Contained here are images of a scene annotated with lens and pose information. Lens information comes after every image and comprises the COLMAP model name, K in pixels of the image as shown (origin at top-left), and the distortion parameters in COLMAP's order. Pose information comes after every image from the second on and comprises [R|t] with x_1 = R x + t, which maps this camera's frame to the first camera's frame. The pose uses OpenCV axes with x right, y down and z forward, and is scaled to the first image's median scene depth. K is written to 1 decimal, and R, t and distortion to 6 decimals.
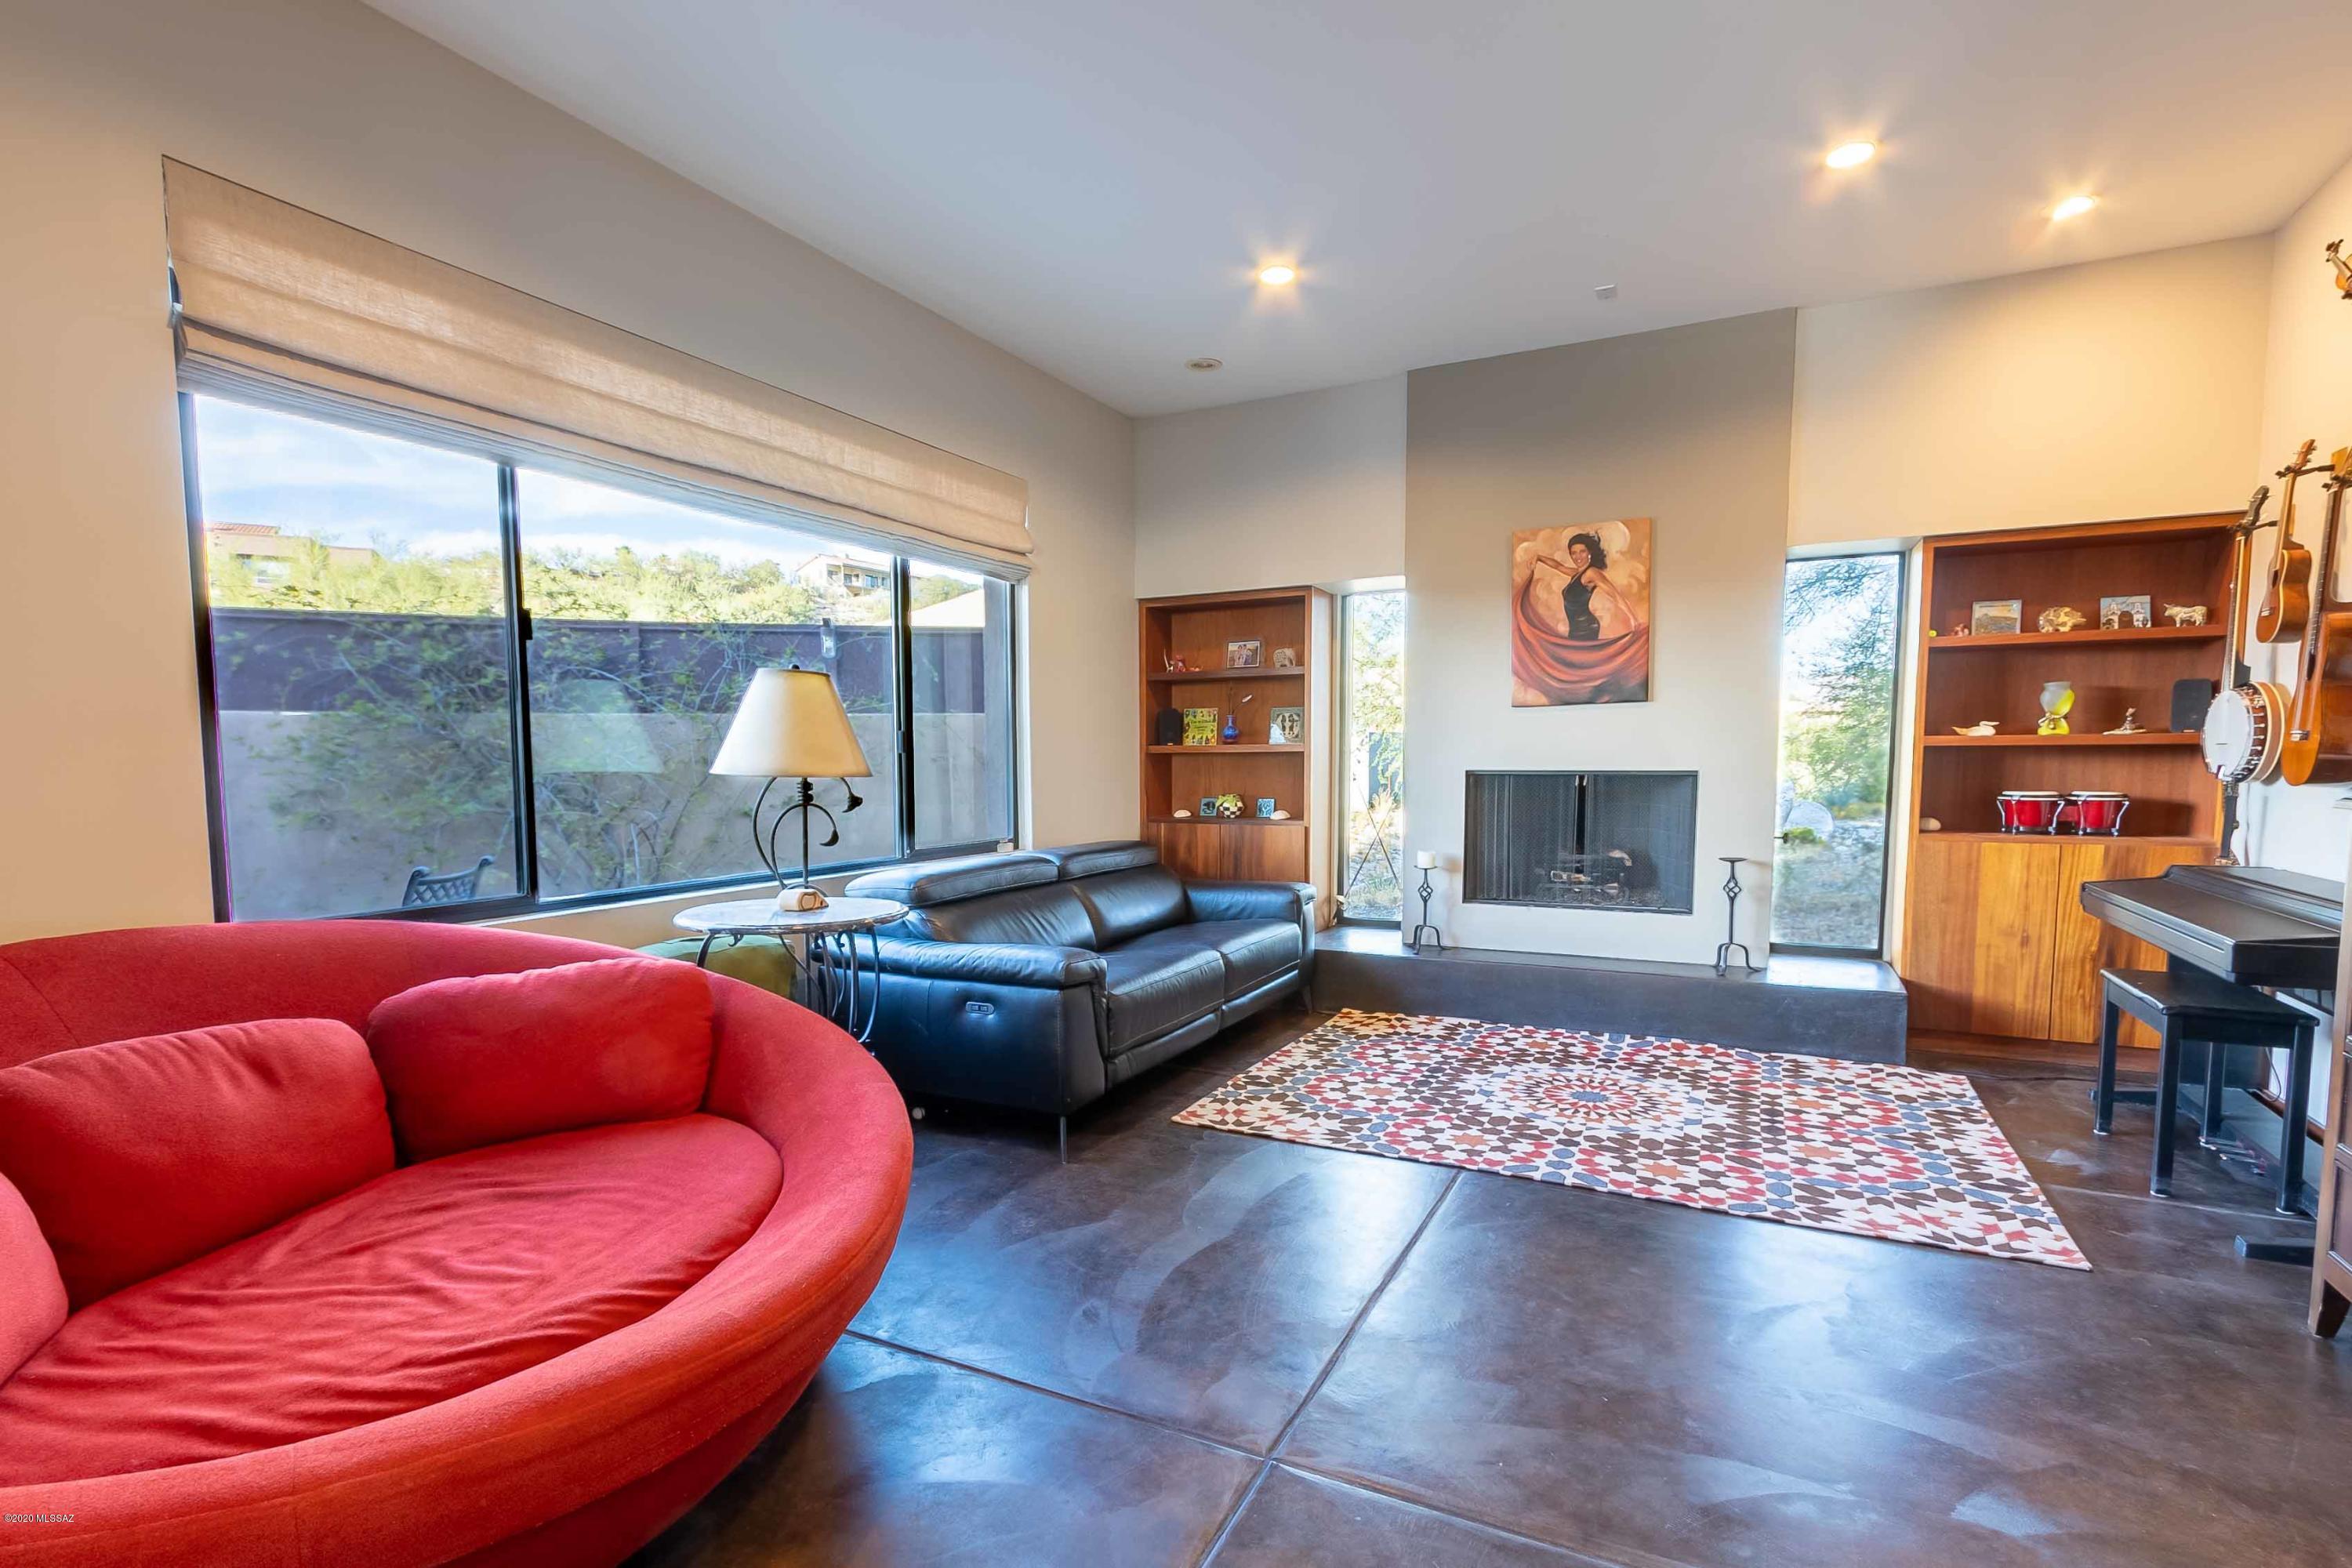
lens RADIAL K [[1135.4, 0, 1180.9], [0, 1135.4, 839.7], [0, 0, 1]] dist [0.007307, 0.000046]
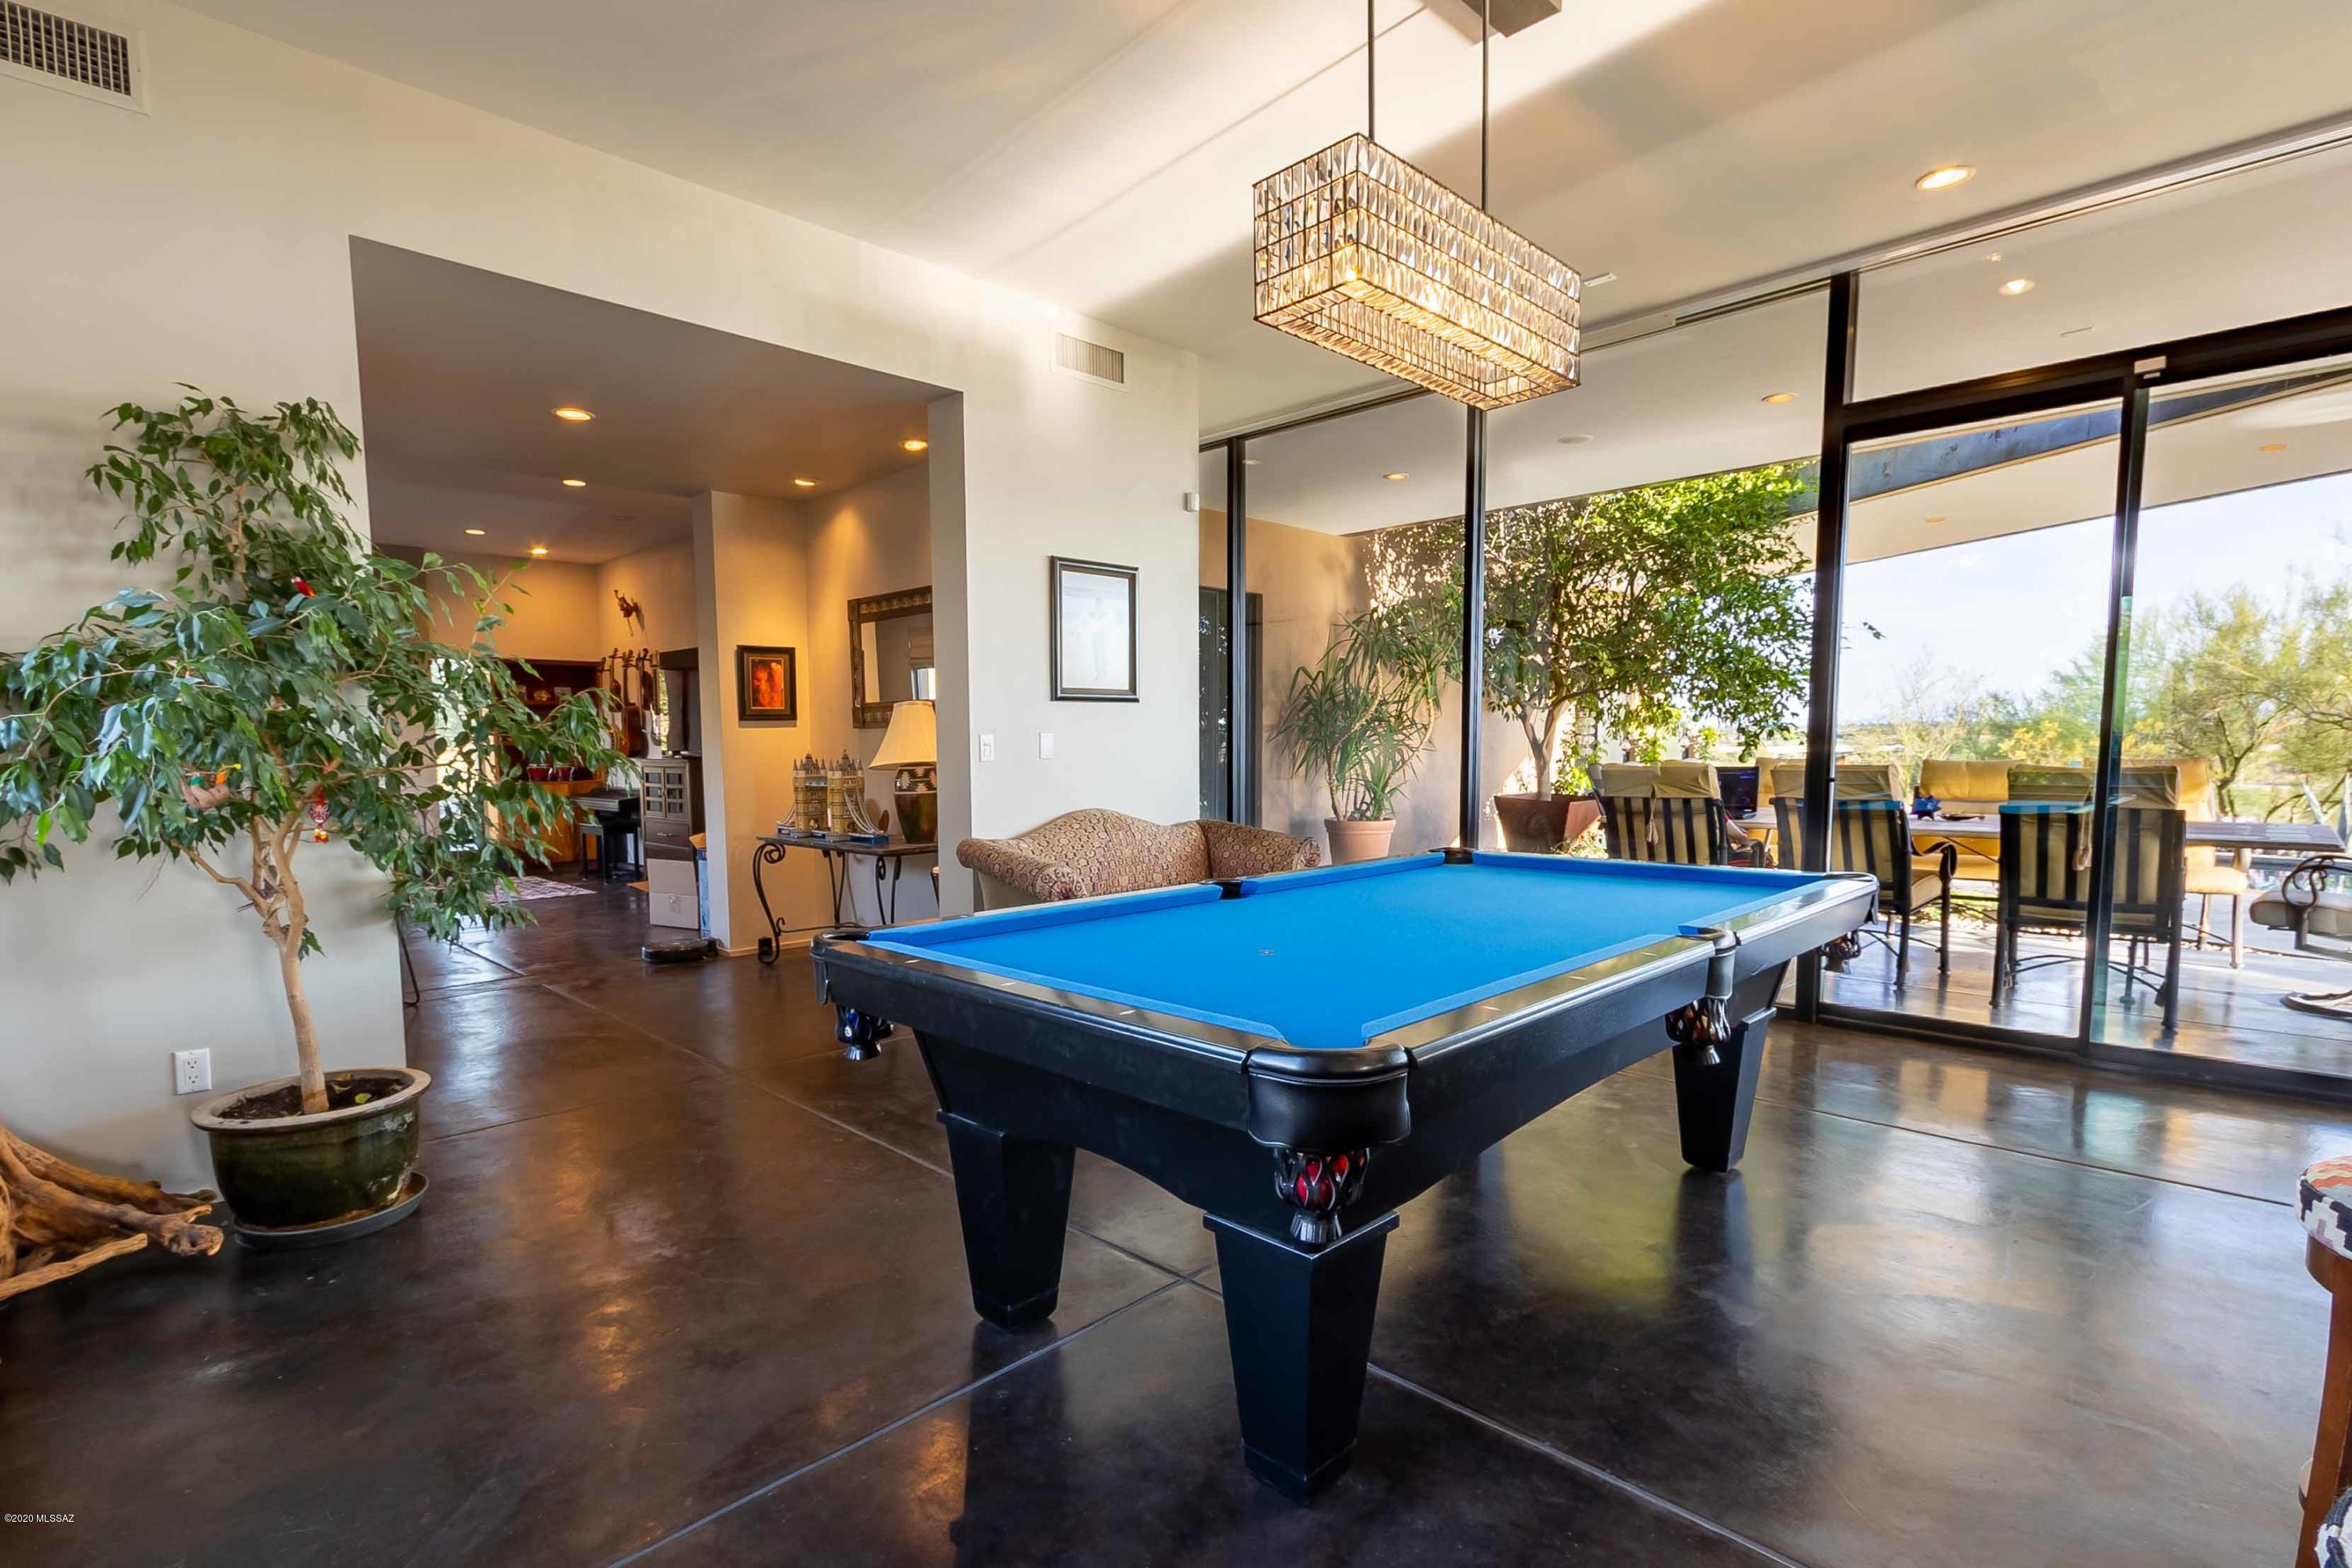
lens RADIAL K [[1135.4, 0, 1180.9], [0, 1135.4, 839.7], [0, 0, 1]] dist [0.007307, 0.000046]
pose [[0.325214, -0.079786, 0.942269, -1.234082], [0.077909, 0.995307, 0.057387, 0.092419], [-0.942426, 0.054748, 0.329904, -1.207544]]
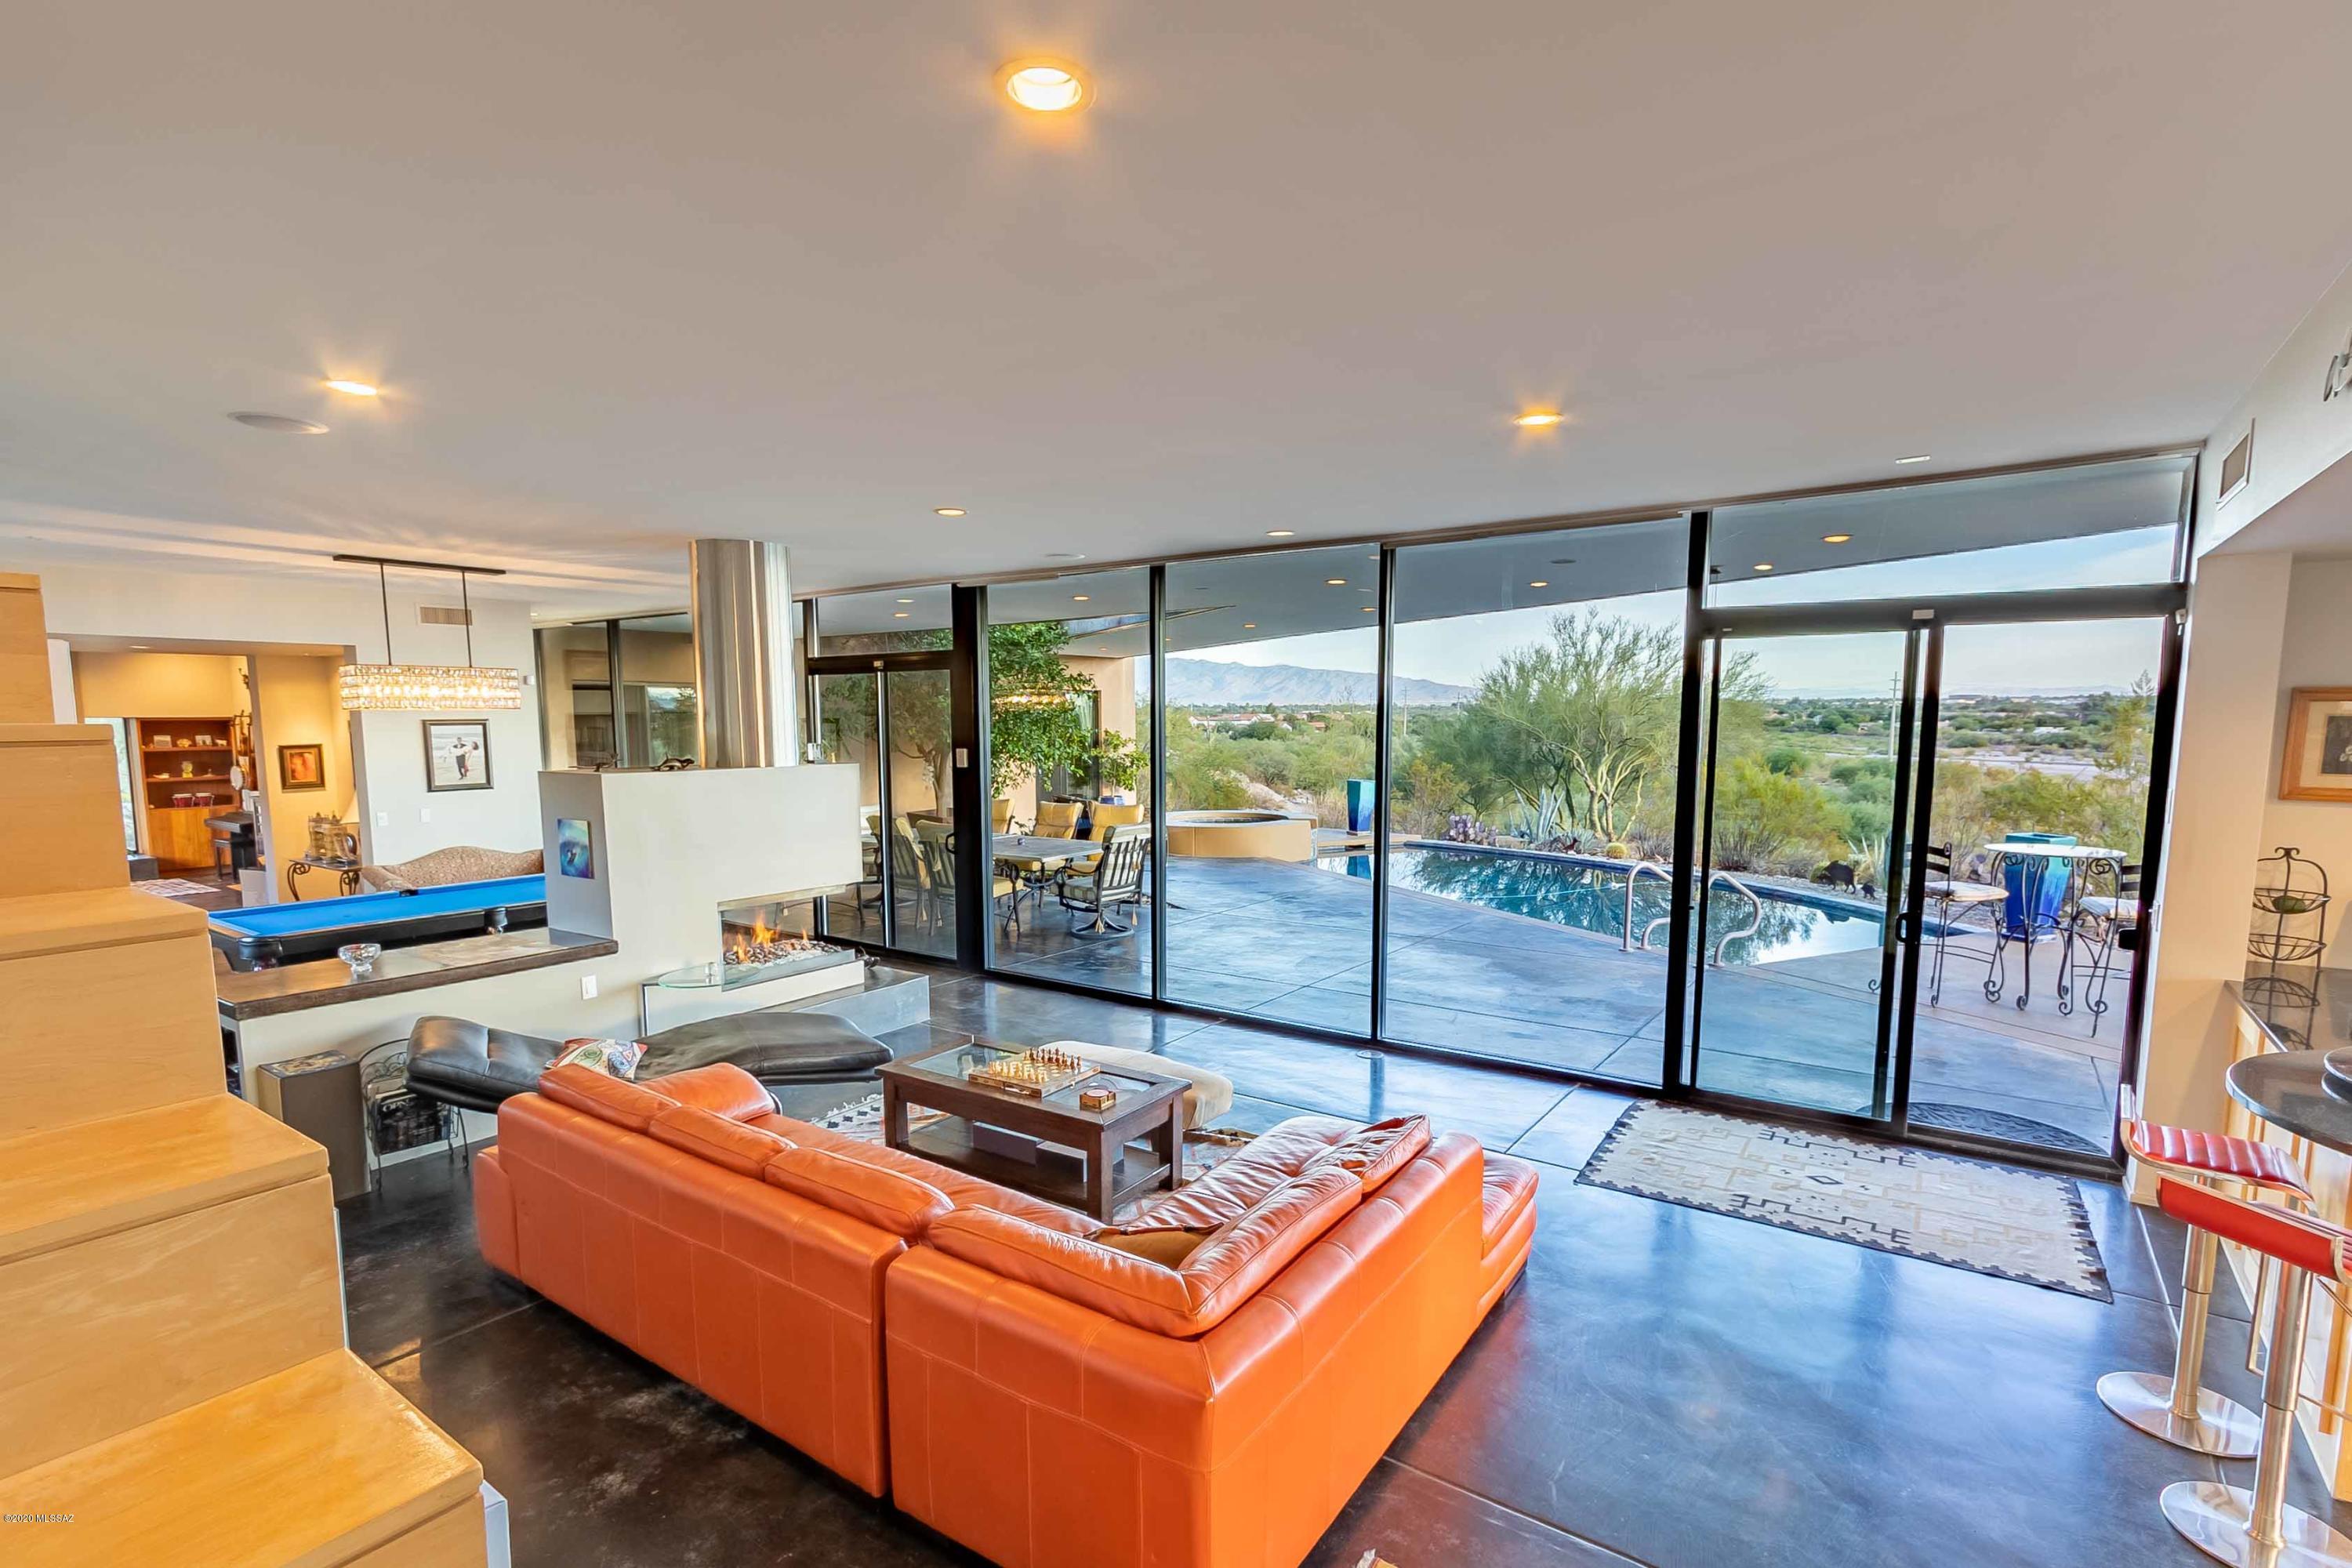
lens RADIAL K [[1135.4, 0, 1180.9], [0, 1135.4, 839.7], [0, 0, 1]] dist [0.007307, 0.000046]
pose [[0.166036, -0.101433, 0.980889, -2.106730], [0.078613, 0.992891, 0.089367, 0.020150], [-0.982981, 0.062273, 0.172829, -2.493089]]
